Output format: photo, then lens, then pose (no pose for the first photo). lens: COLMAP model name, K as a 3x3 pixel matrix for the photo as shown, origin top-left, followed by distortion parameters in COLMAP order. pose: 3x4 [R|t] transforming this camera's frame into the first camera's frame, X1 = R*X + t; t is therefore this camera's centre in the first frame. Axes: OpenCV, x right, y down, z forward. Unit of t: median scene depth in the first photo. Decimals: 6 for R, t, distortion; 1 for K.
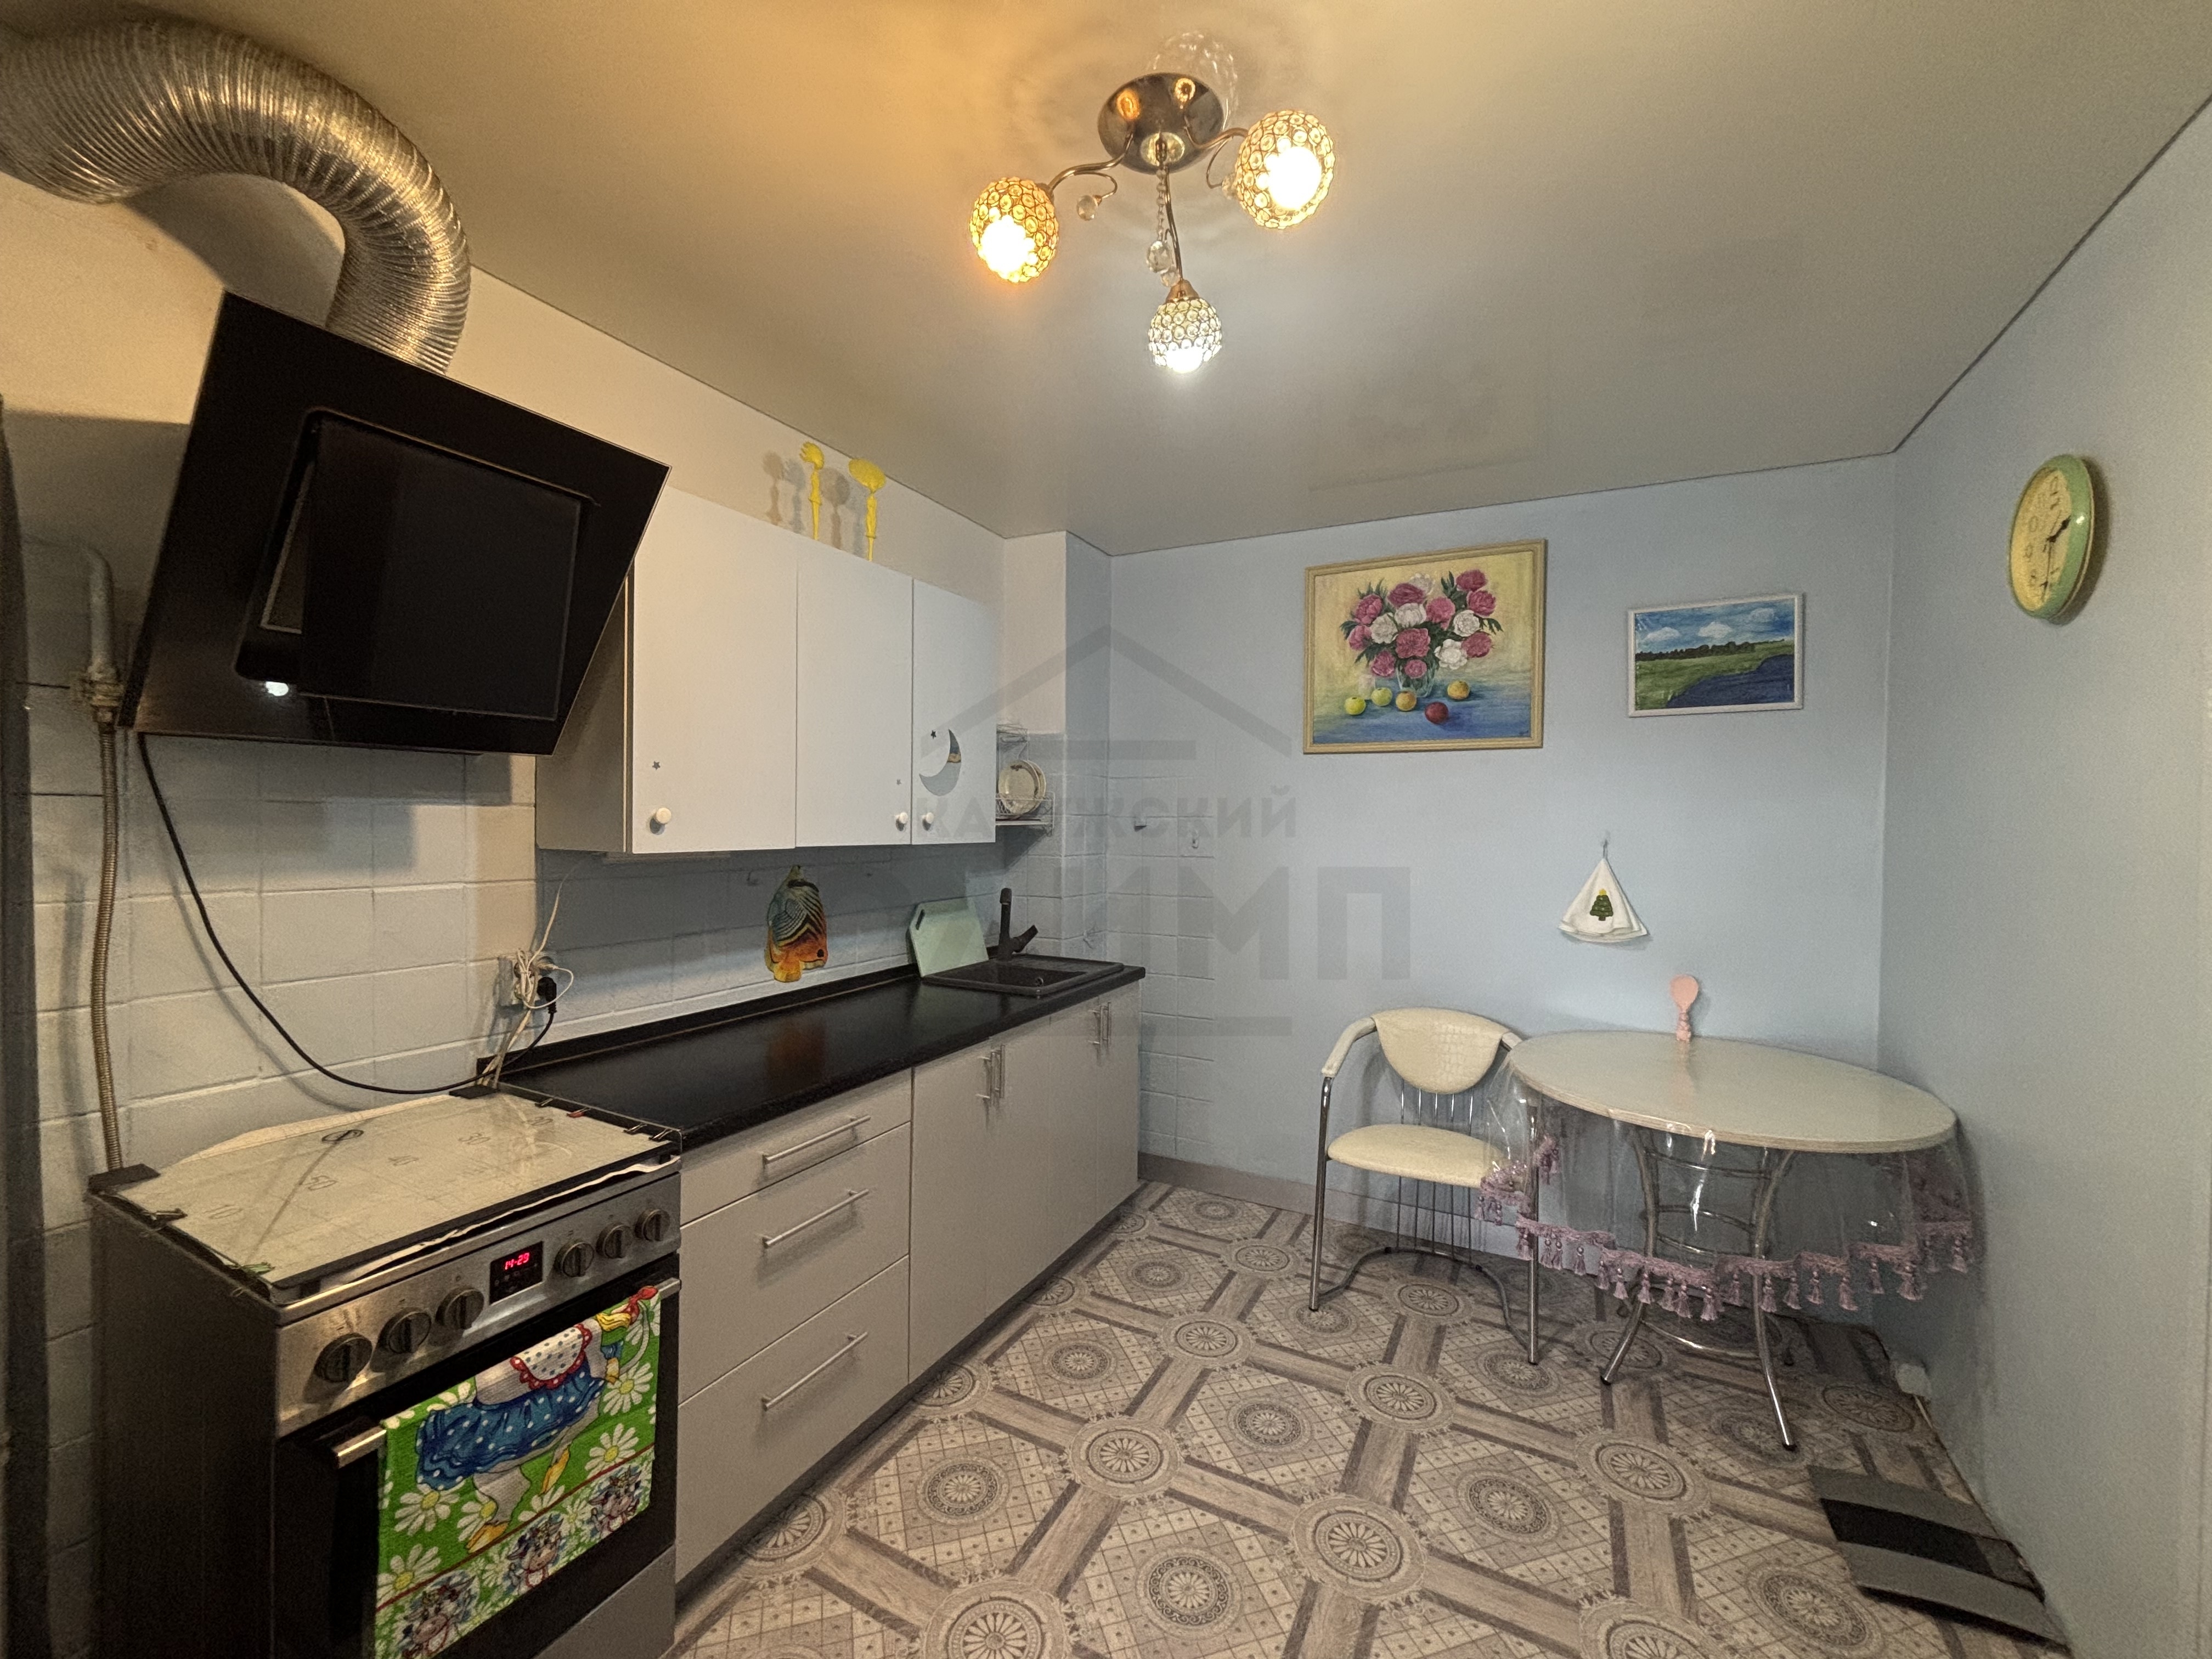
lens RADIAL K [[895.9, 0, 1102.0], [0, 895.9, 830.8], [0, 0, 1]] dist [0.001844, 0.000299]
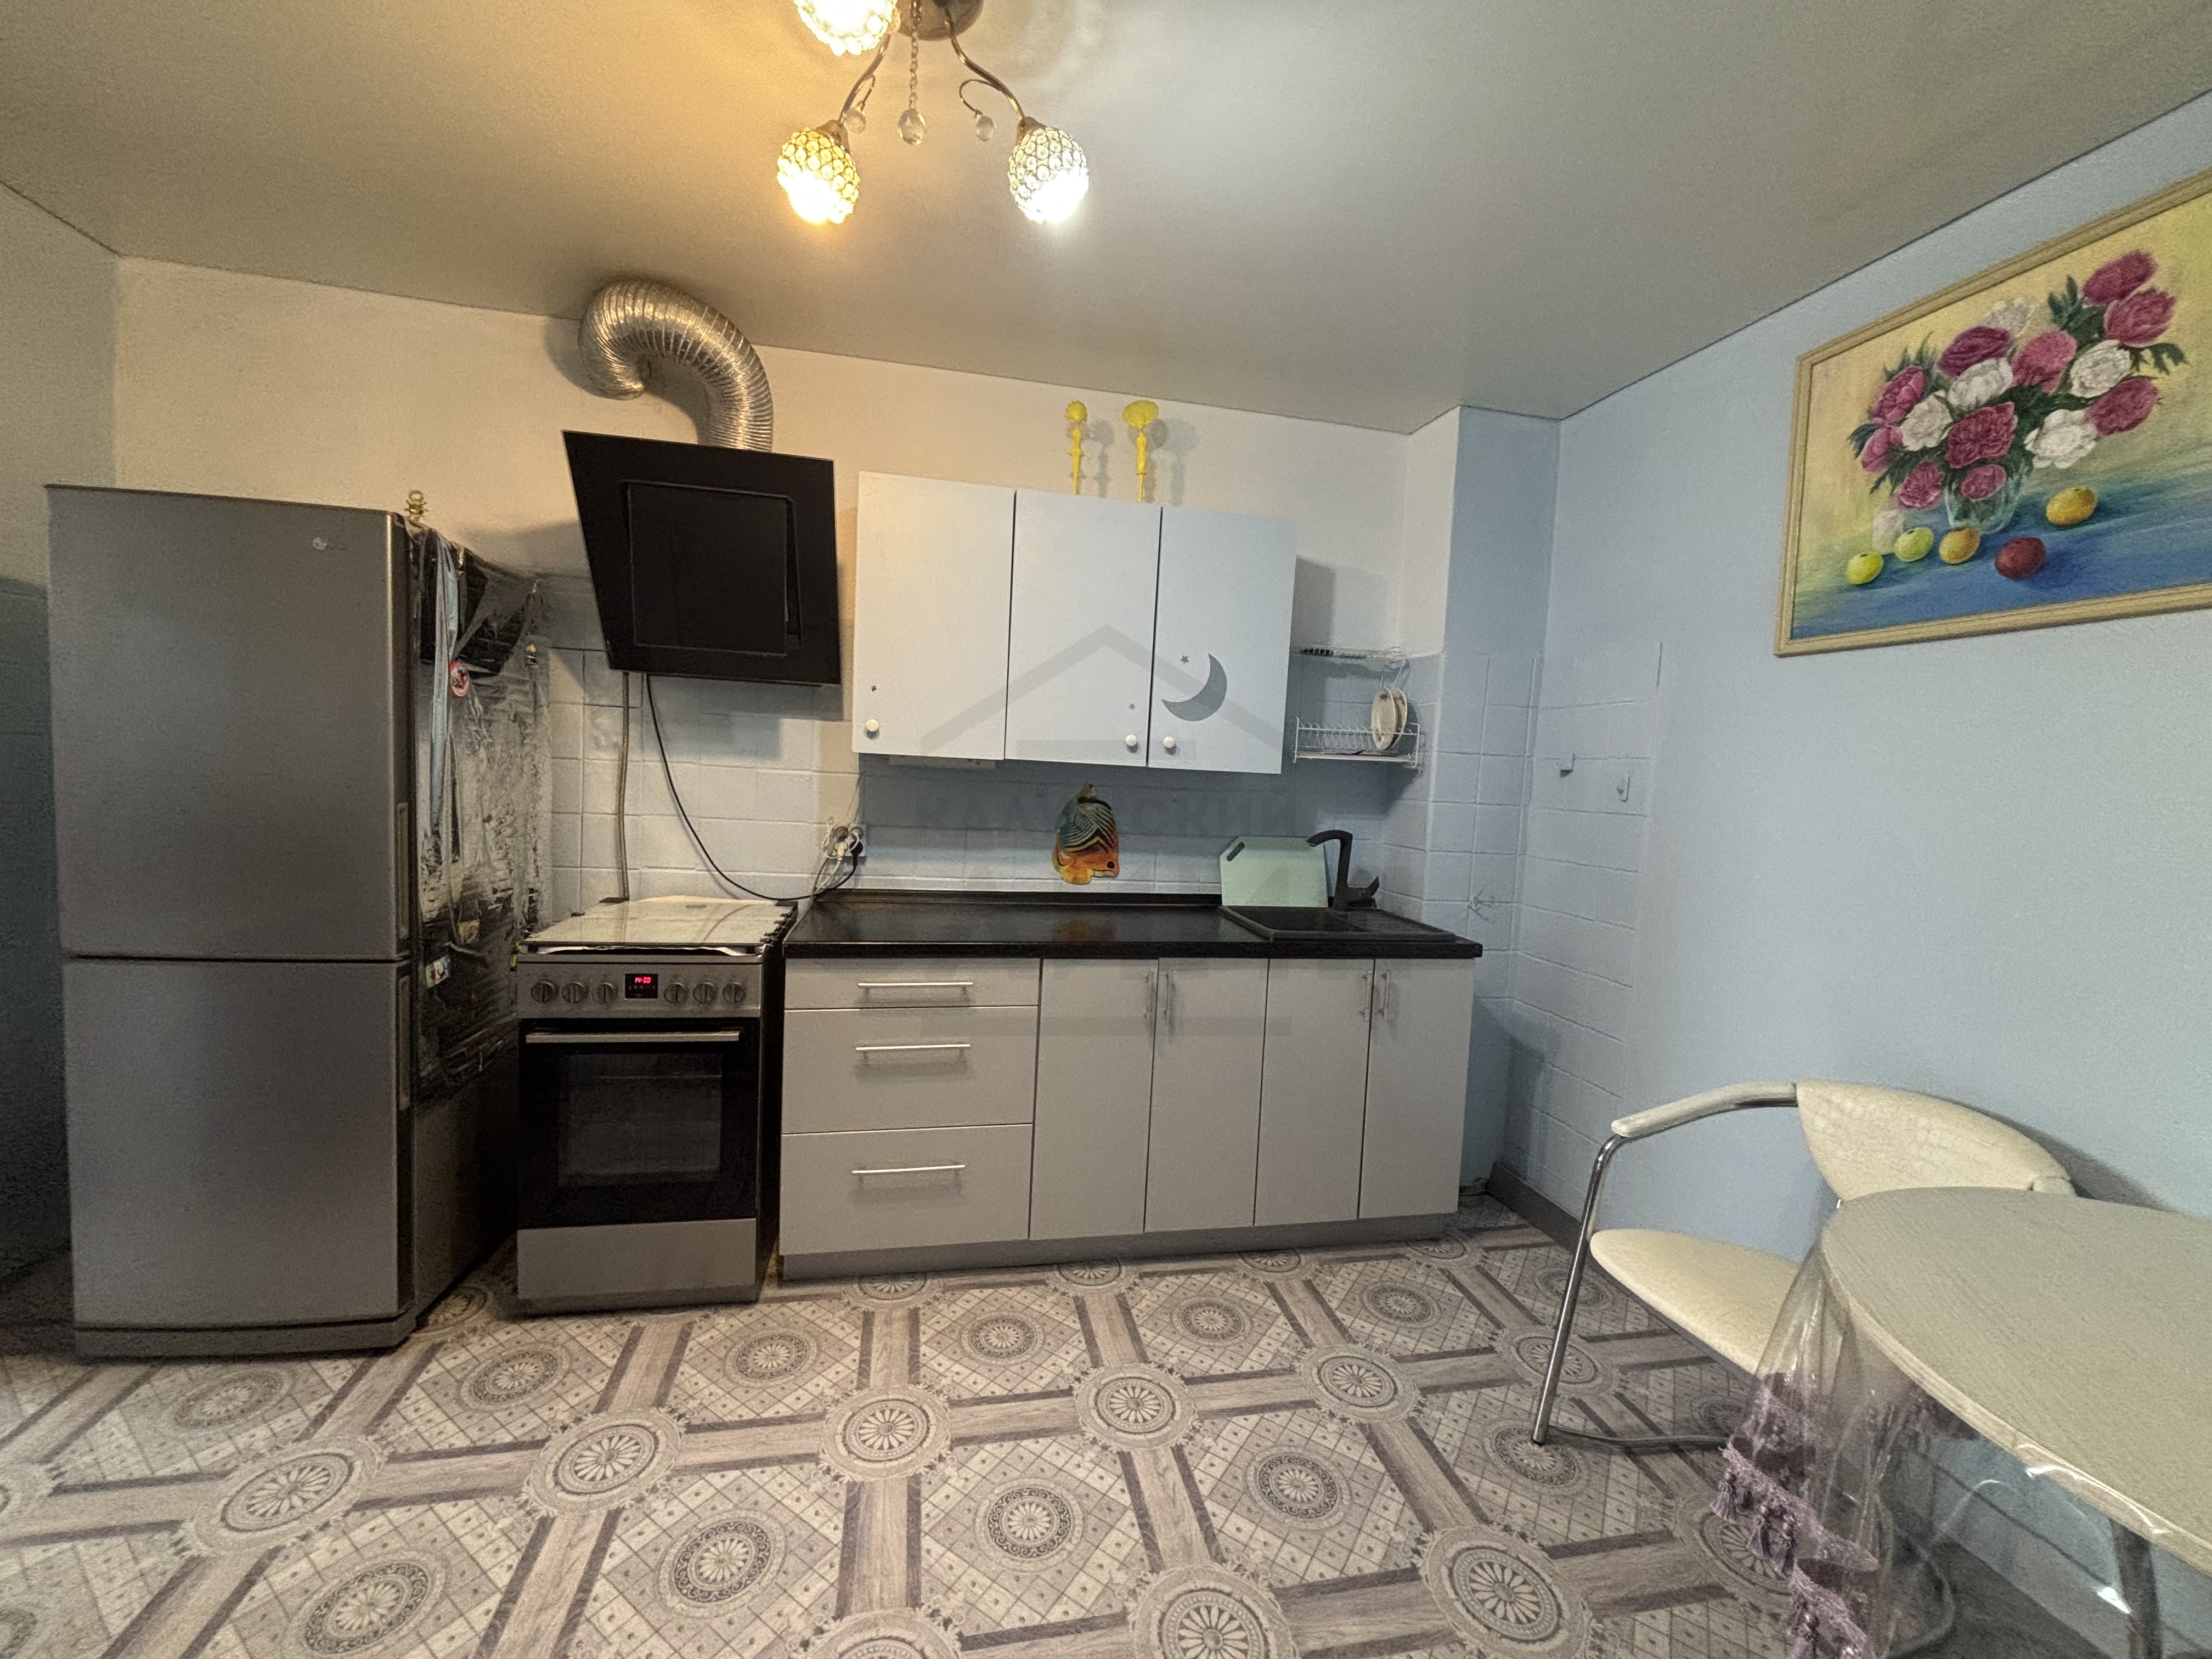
lens RADIAL K [[895.9, 0, 1102.3], [0, 895.9, 827.9], [0, 0, 1]] dist [0.001844, 0.000299]
pose [[0.630888, 0.072765, -0.772454, 0.563884], [-0.052888, 0.997310, 0.050750, 0.036723], [0.774069, 0.008836, 0.633040, 0.303212]]
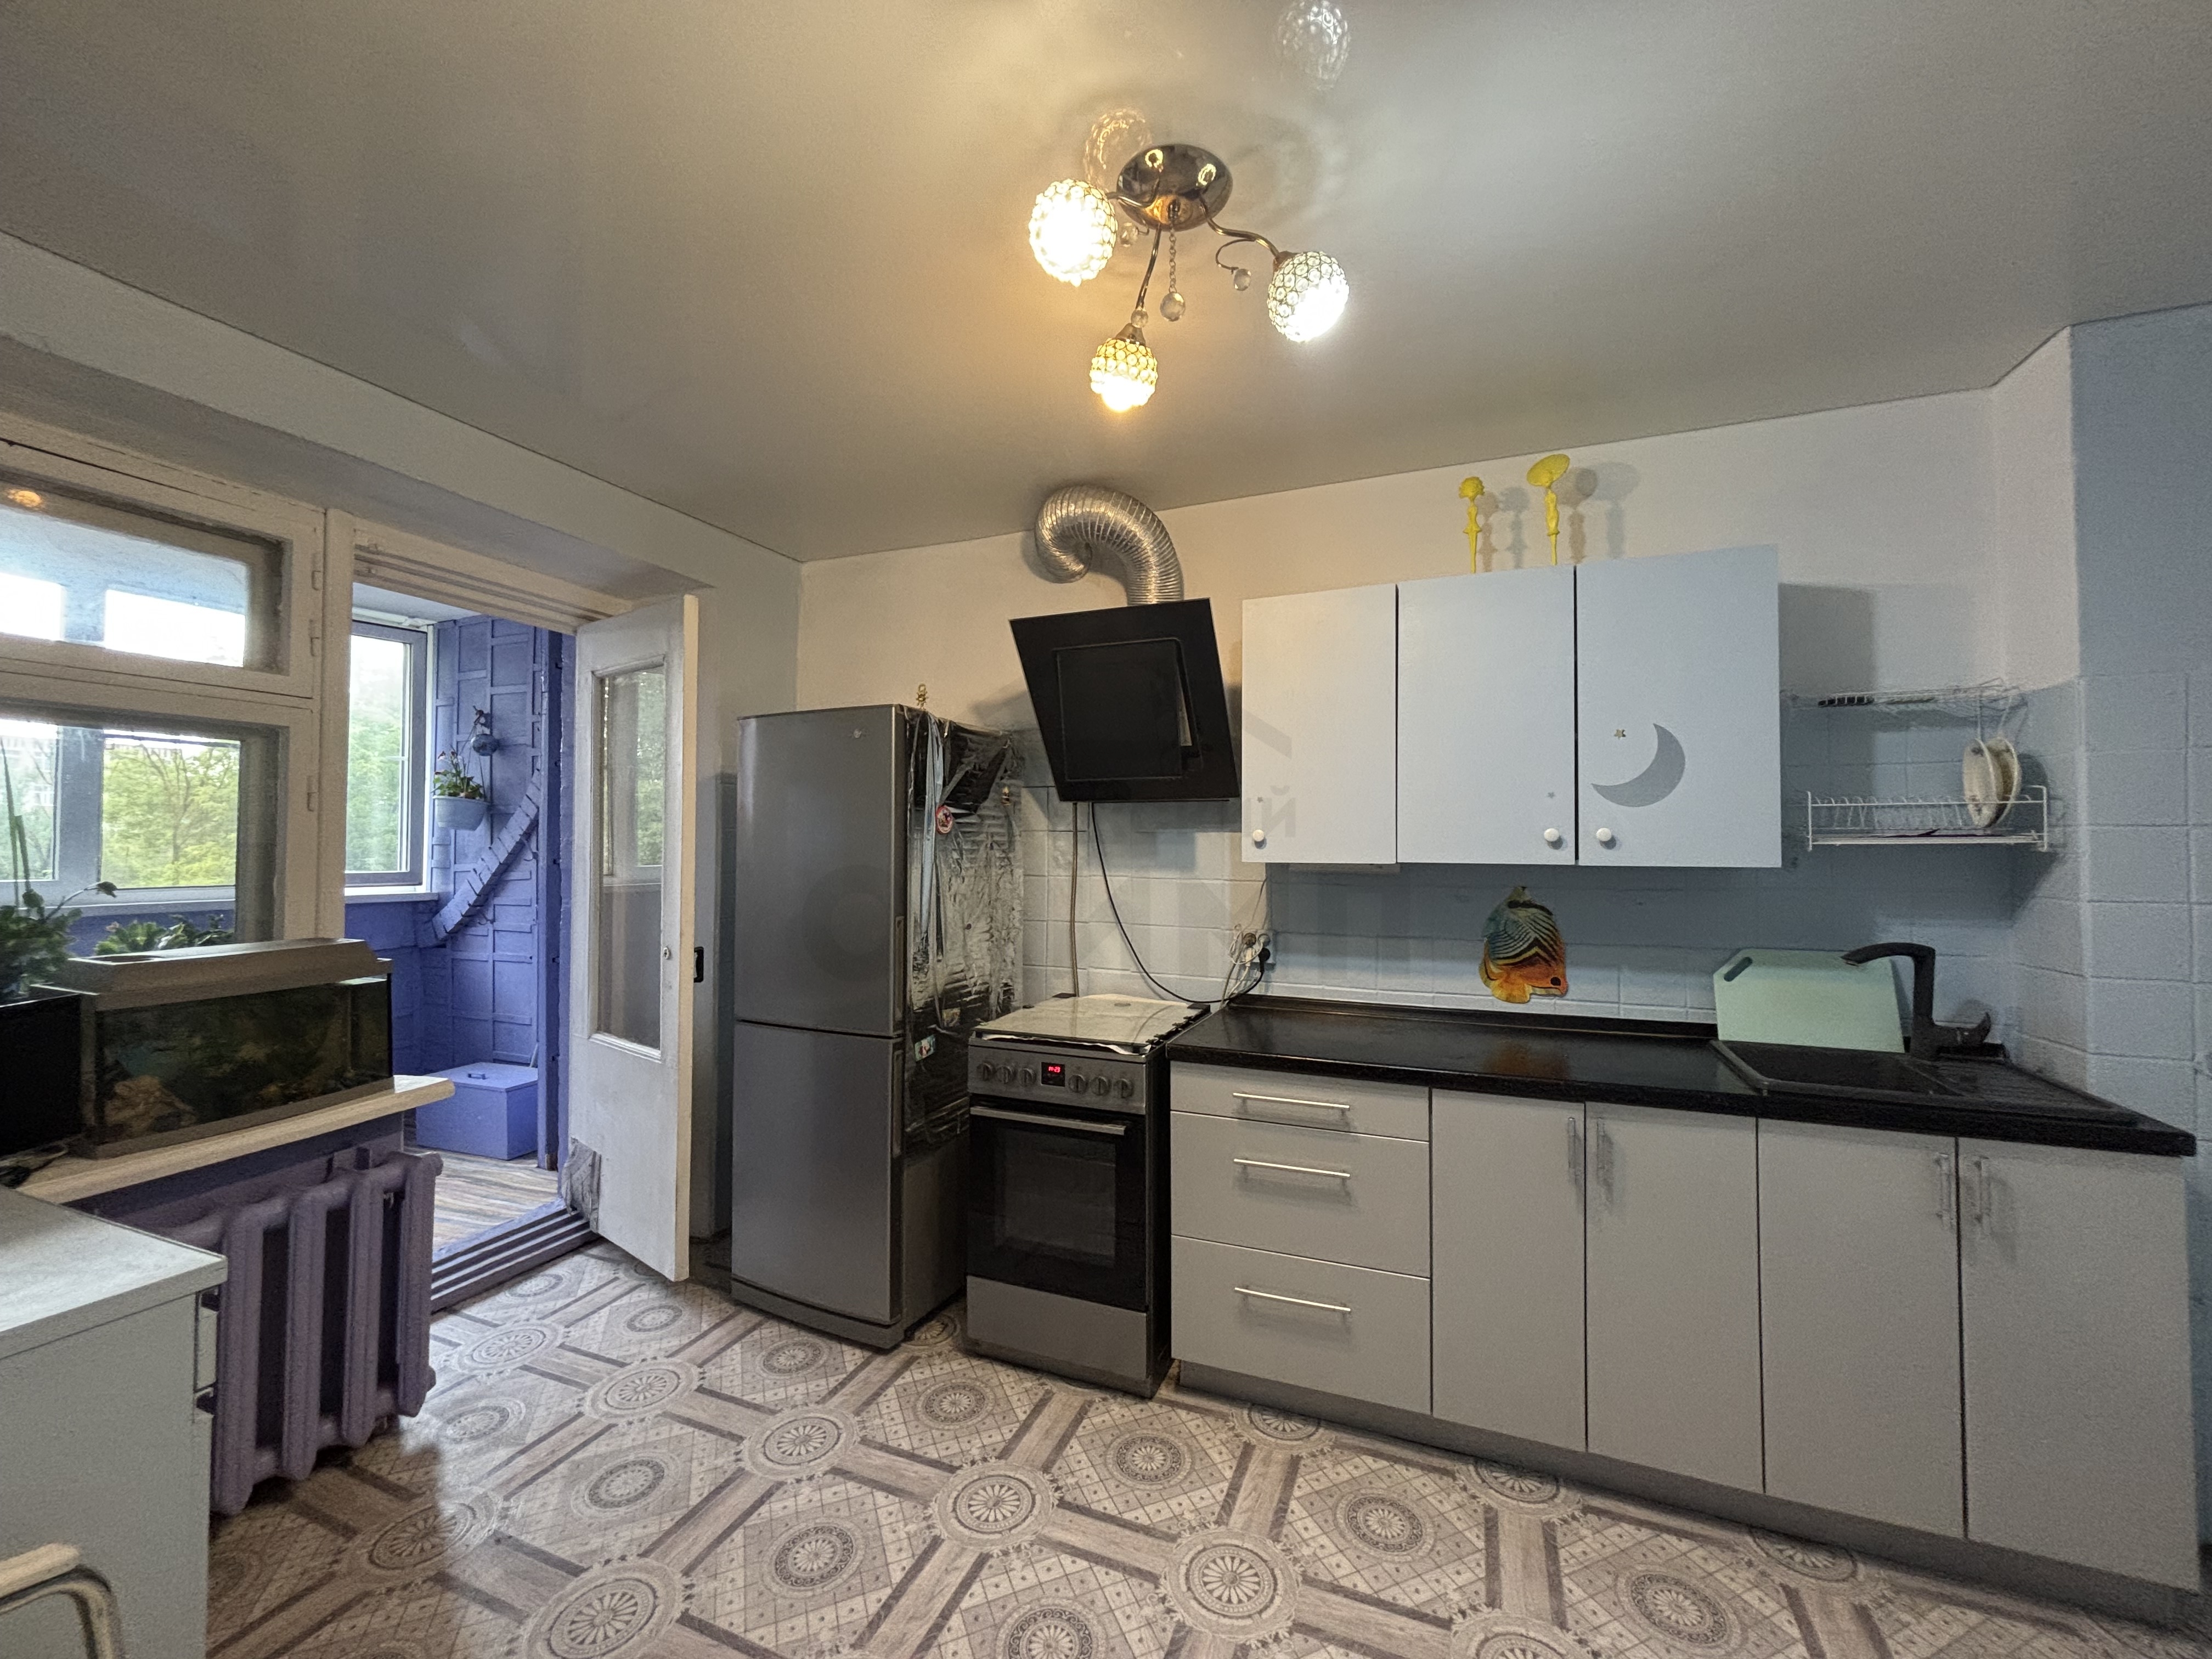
lens RADIAL K [[895.9, 0, 1103.1], [0, 895.9, 828.6], [0, 0, 1]] dist [0.001844, 0.000299]
pose [[0.085815, -0.035339, -0.995684, 0.625717], [-0.016846, 0.999176, -0.036915, 0.020081], [0.996169, 0.019941, 0.085149, 0.464967]]
